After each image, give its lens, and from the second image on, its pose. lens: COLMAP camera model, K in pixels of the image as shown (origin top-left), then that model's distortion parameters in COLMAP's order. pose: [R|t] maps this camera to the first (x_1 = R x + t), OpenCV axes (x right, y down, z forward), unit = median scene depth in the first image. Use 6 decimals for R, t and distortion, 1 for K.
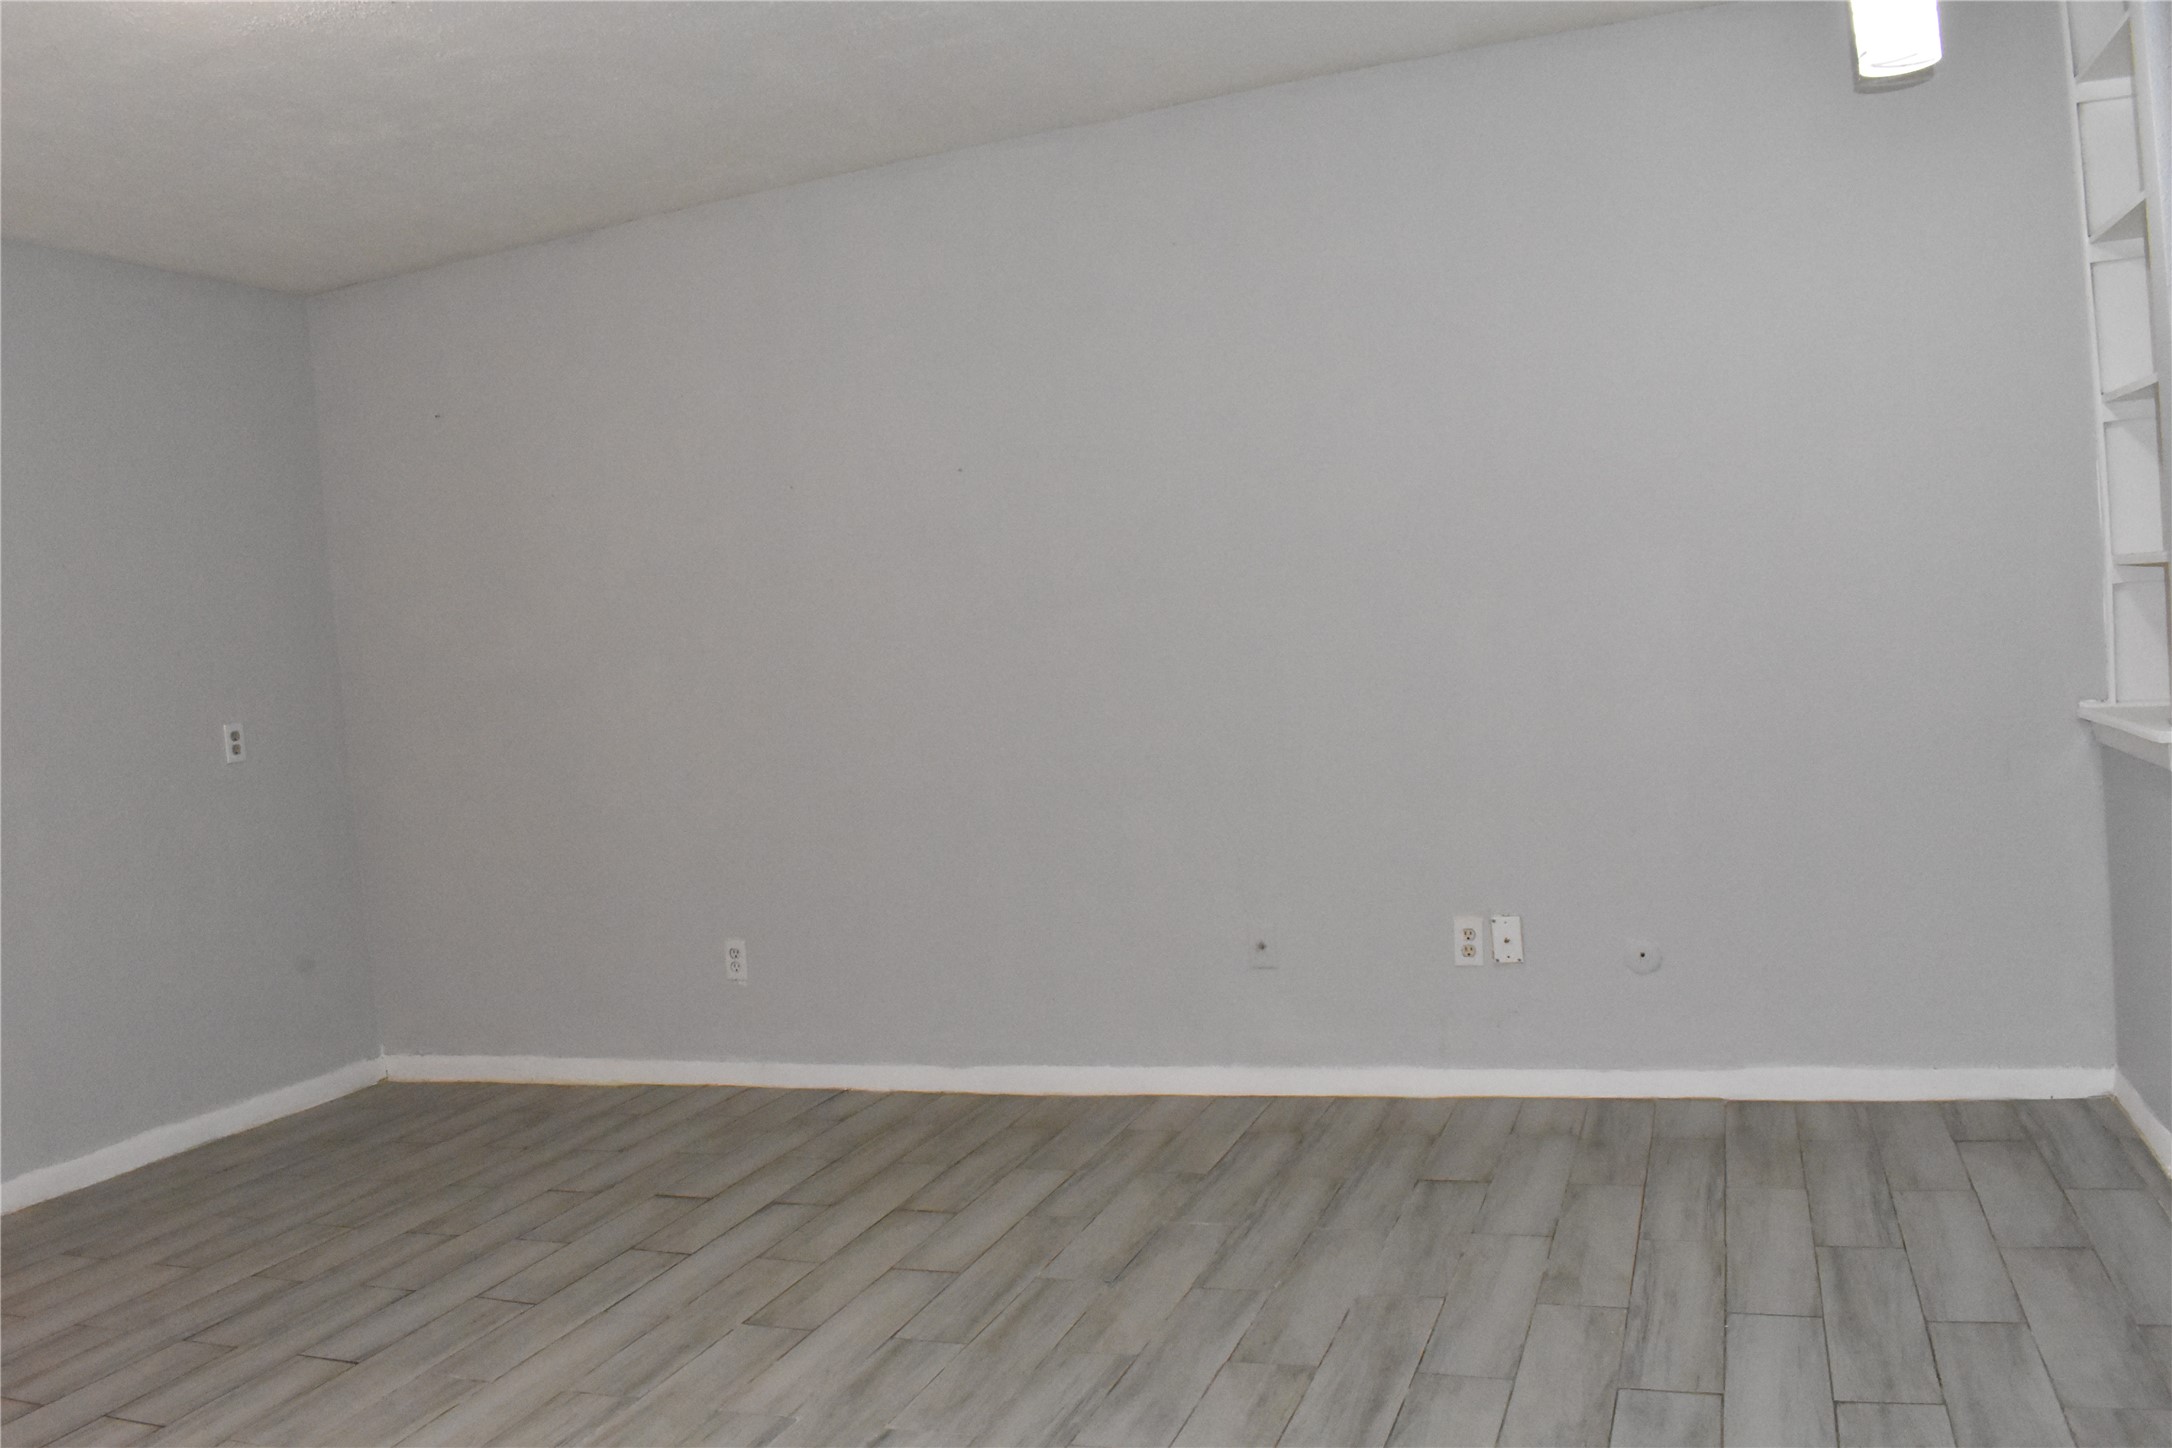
lens RADIAL K [[1684.9, 0, 1089.3], [0, 1684.9, 730.4], [0, 0, 1]] dist [-0.101188, 0.023191]
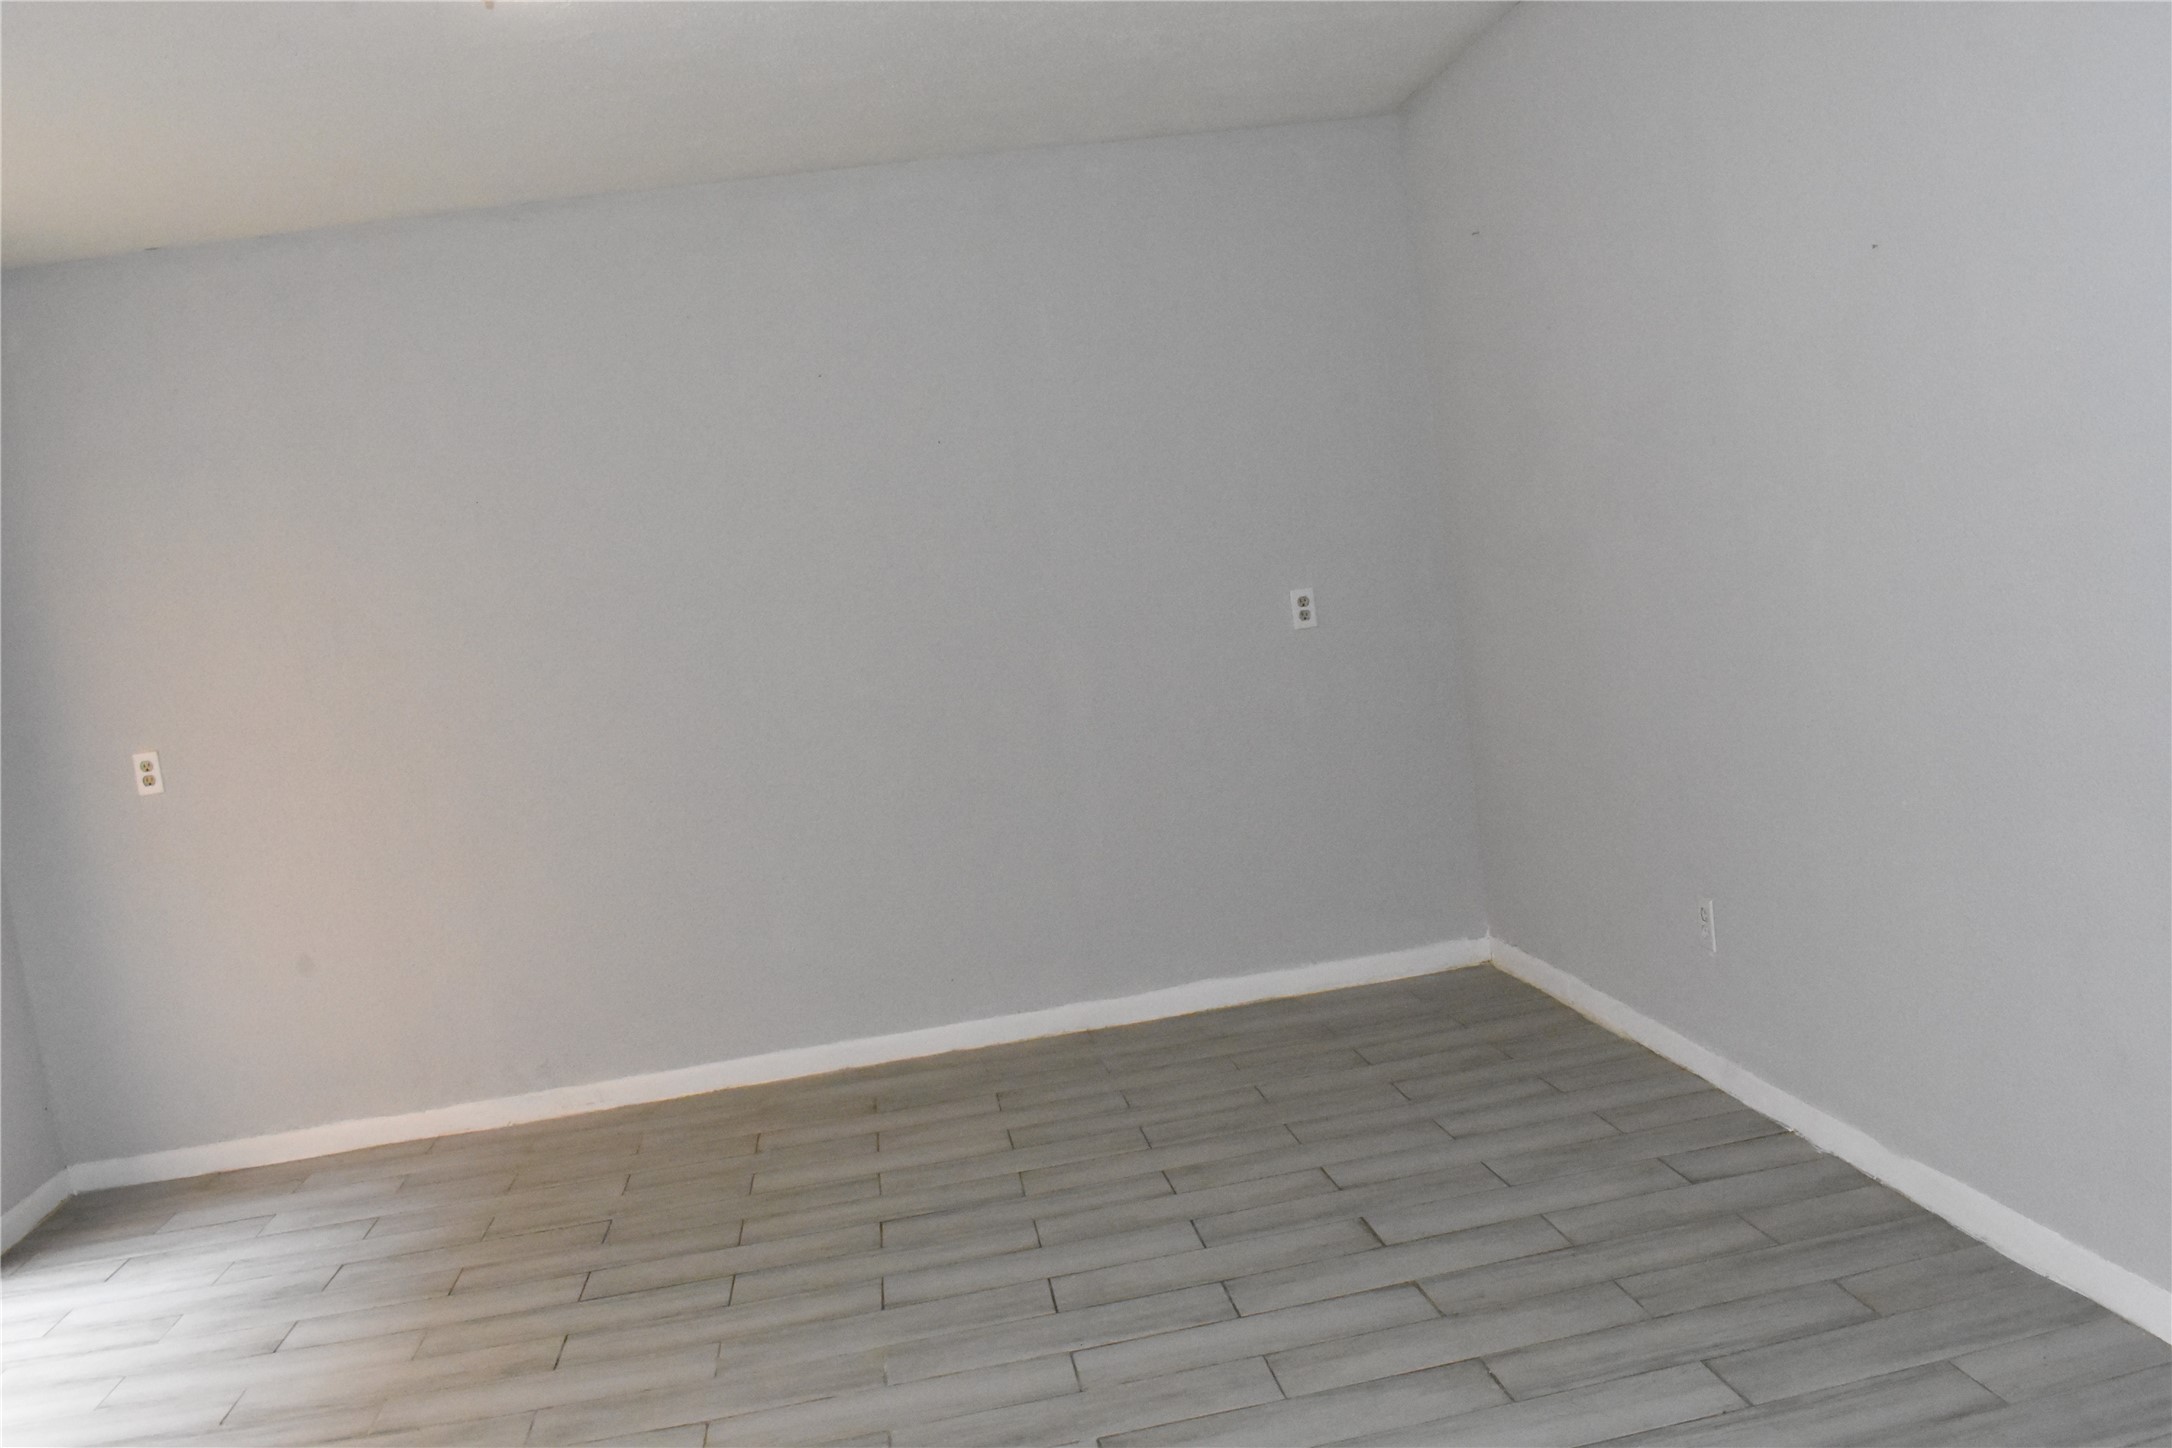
lens RADIAL K [[1684.9, 0, 1088.0], [0, 1684.9, 722.3], [0, 0, 1]] dist [-0.101188, 0.023191]
pose [[0.486506, 0.098797, -0.868073, 0.394474], [0.047878, 0.989078, 0.139401, -0.095069], [0.872364, -0.109381, 0.476463, 0.531728]]
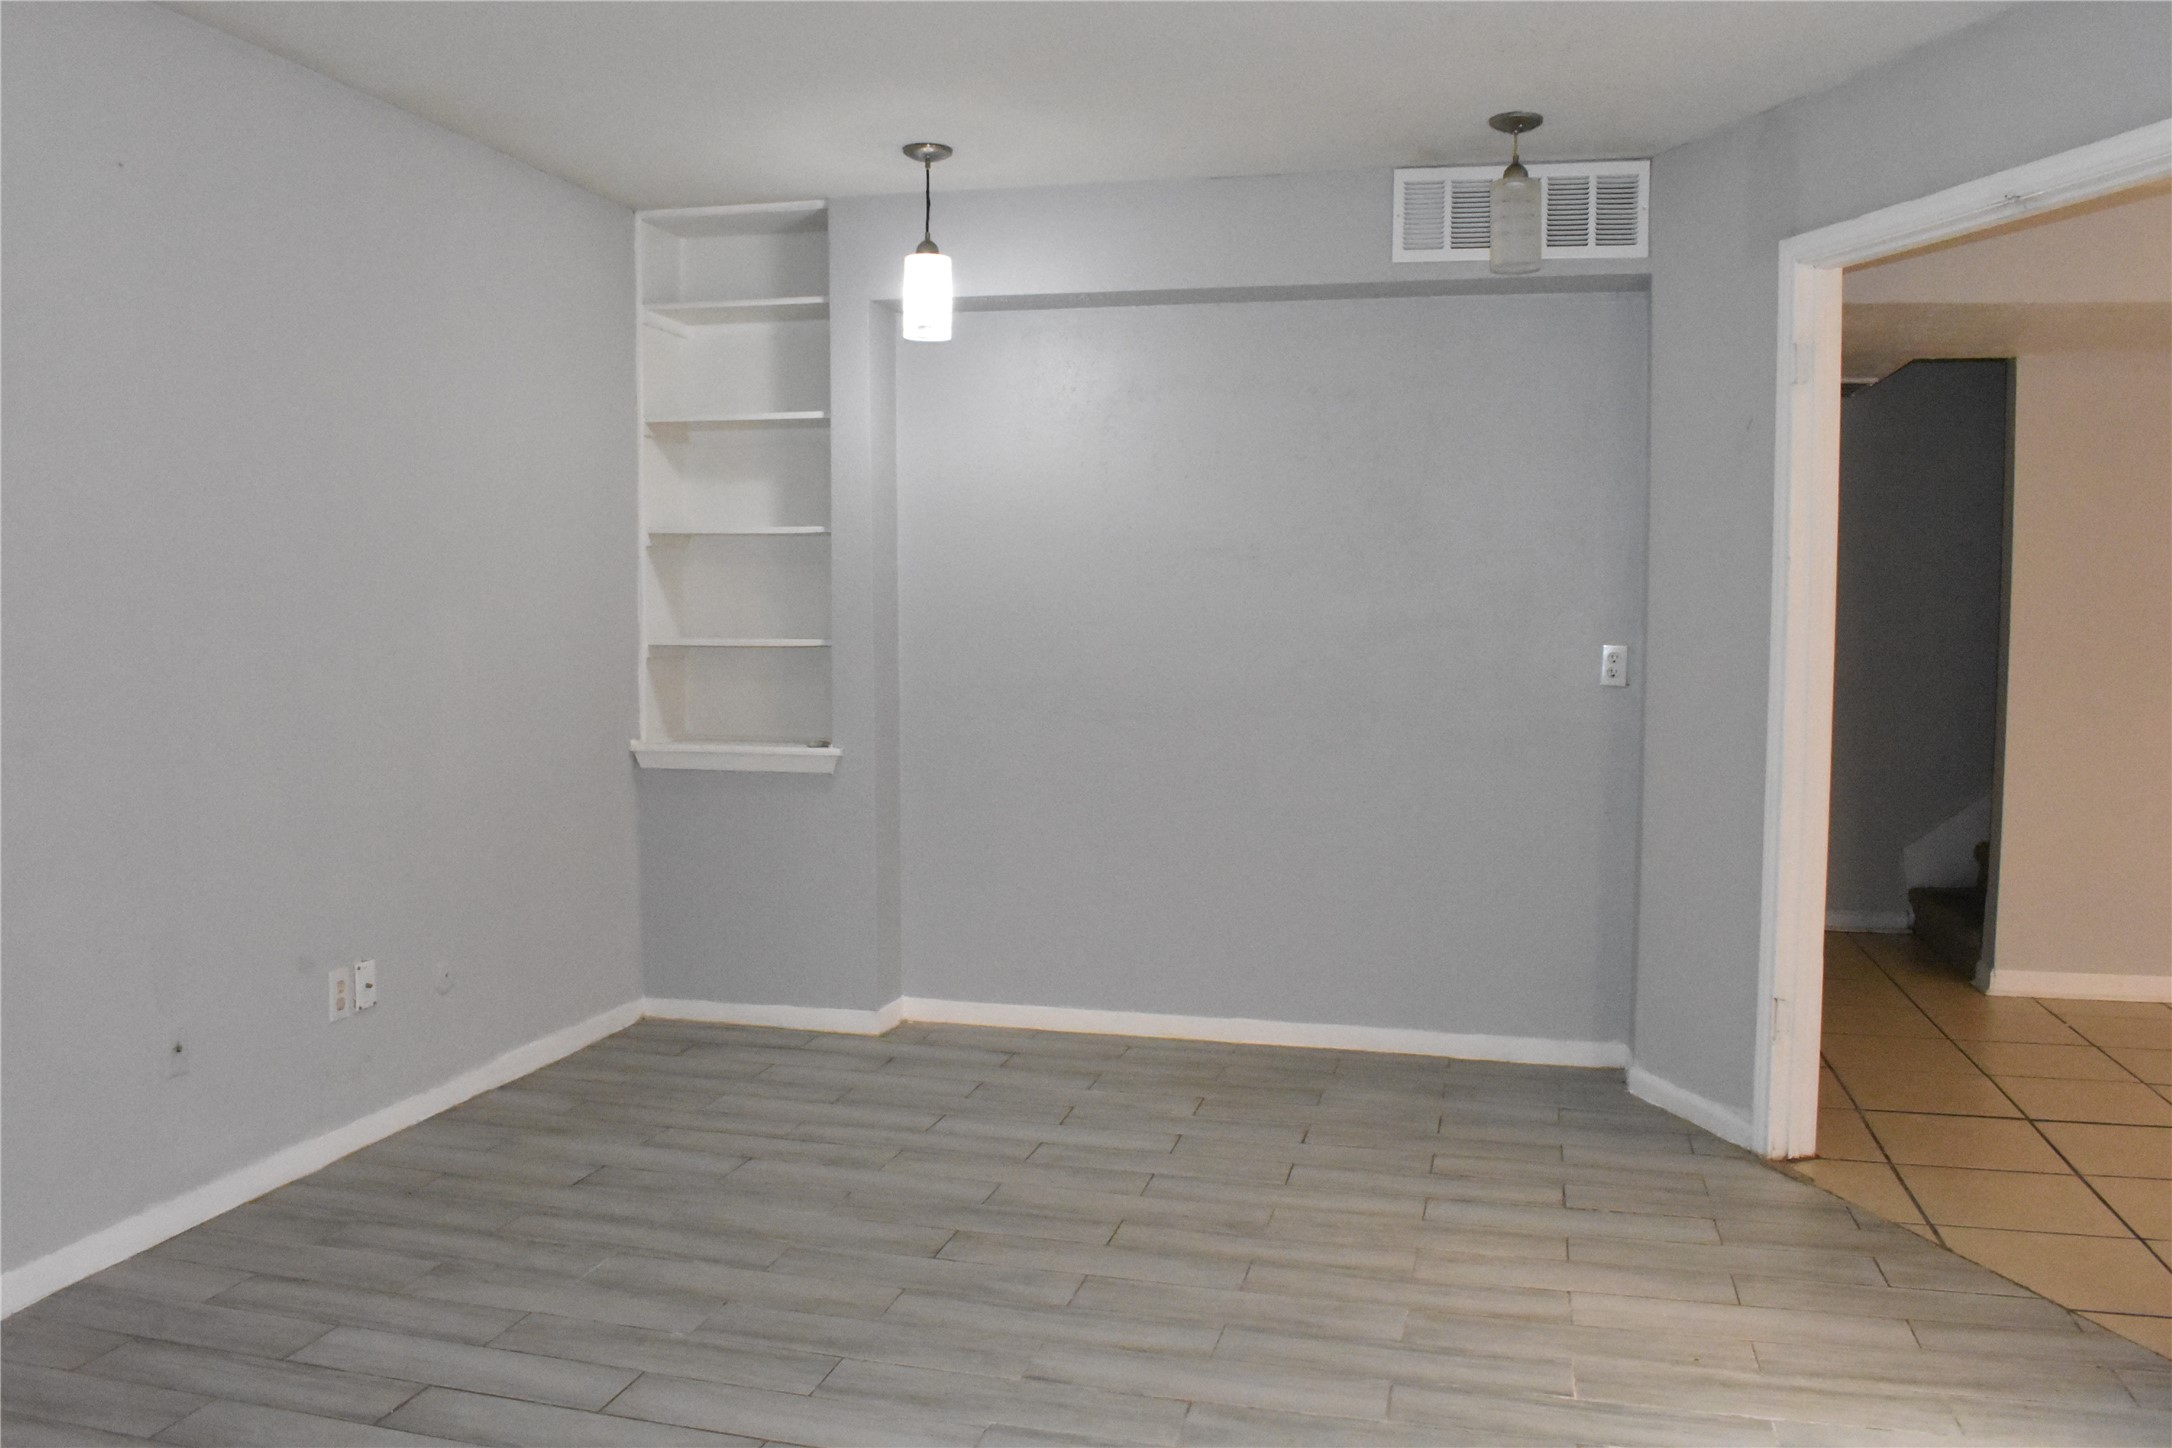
lens RADIAL K [[1684.9, 0, 1103.5], [0, 1684.9, 721.4], [0, 0, 1]] dist [-0.101188, 0.023191]
pose [[-0.113721, 0.014979, 0.993400, -0.856238], [0.056098, 0.998388, -0.008632, 0.001357], [-0.991928, 0.054746, -0.114378, 0.733181]]
